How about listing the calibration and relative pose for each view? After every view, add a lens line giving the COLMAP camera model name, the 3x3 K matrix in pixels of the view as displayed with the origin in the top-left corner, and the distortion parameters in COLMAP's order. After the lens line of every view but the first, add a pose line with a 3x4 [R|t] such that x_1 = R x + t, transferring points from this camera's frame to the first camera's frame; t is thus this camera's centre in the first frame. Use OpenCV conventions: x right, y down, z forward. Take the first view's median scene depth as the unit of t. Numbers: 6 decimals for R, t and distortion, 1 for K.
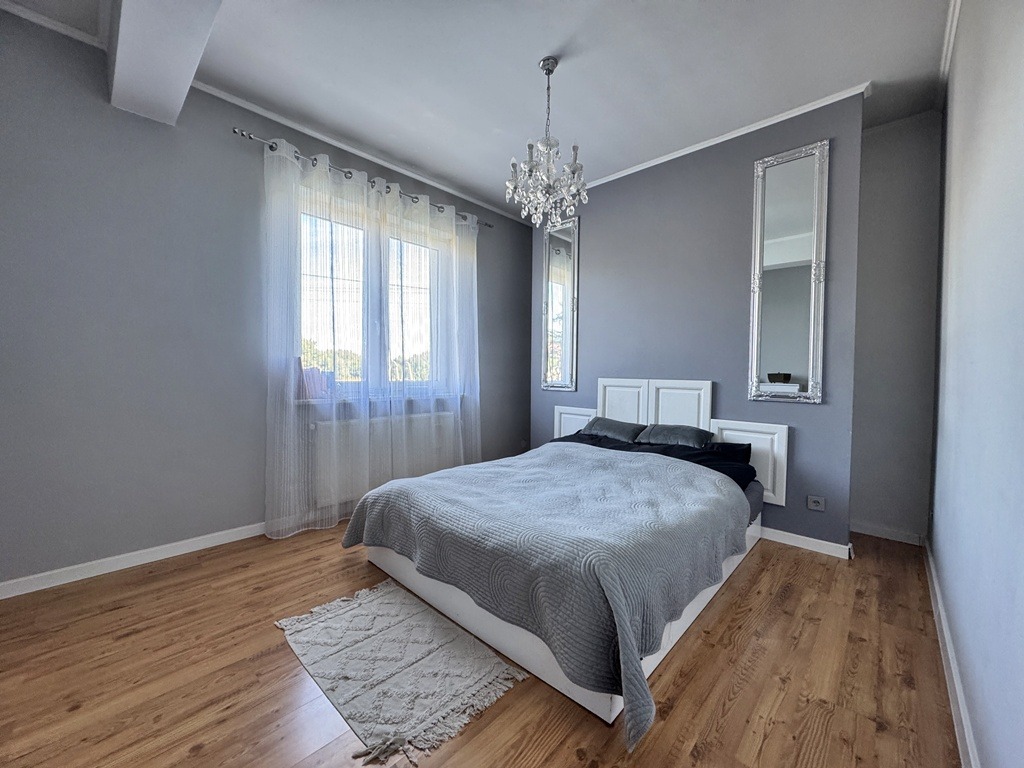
lens RADIAL K [[402.6, 0, 512.0], [0, 402.6, 384.0], [0, 0, 1]] dist [-0.000193, -0.000492]
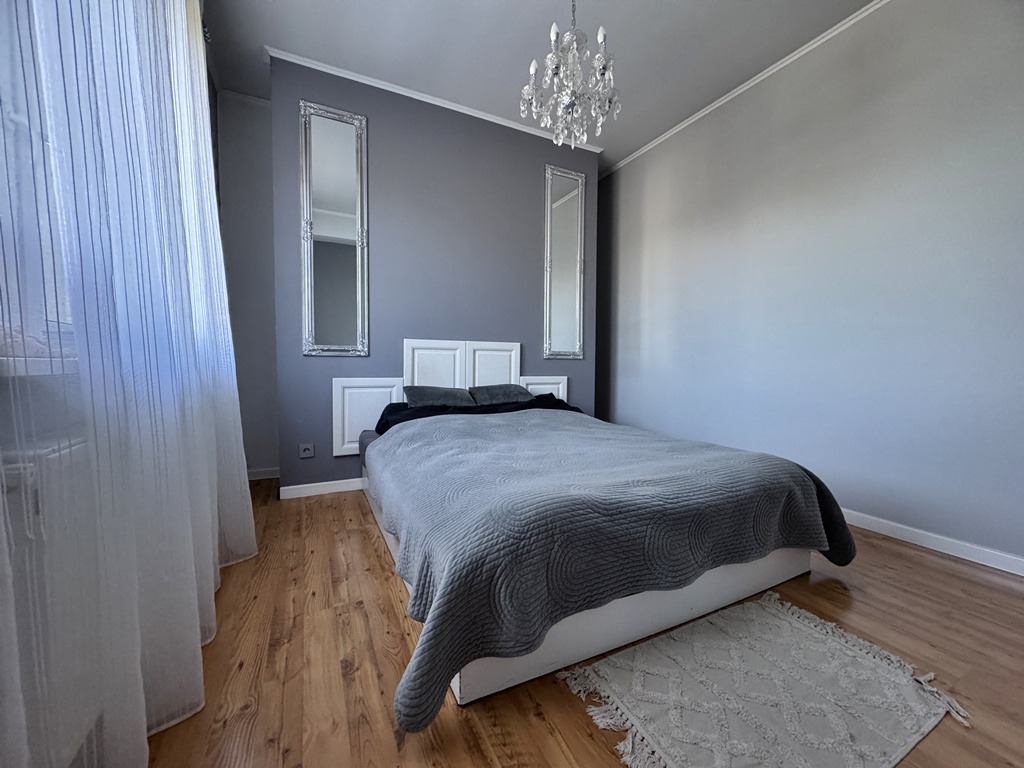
lens RADIAL K [[402.6, 0, 512.0], [0, 402.6, 384.0], [0, 0, 1]] dist [-0.000193, -0.000492]
pose [[0.341920, -0.076302, 0.936626, -0.560665], [0.012288, 0.996976, 0.076732, 0.018721], [-0.939649, -0.014727, 0.341823, 0.592305]]
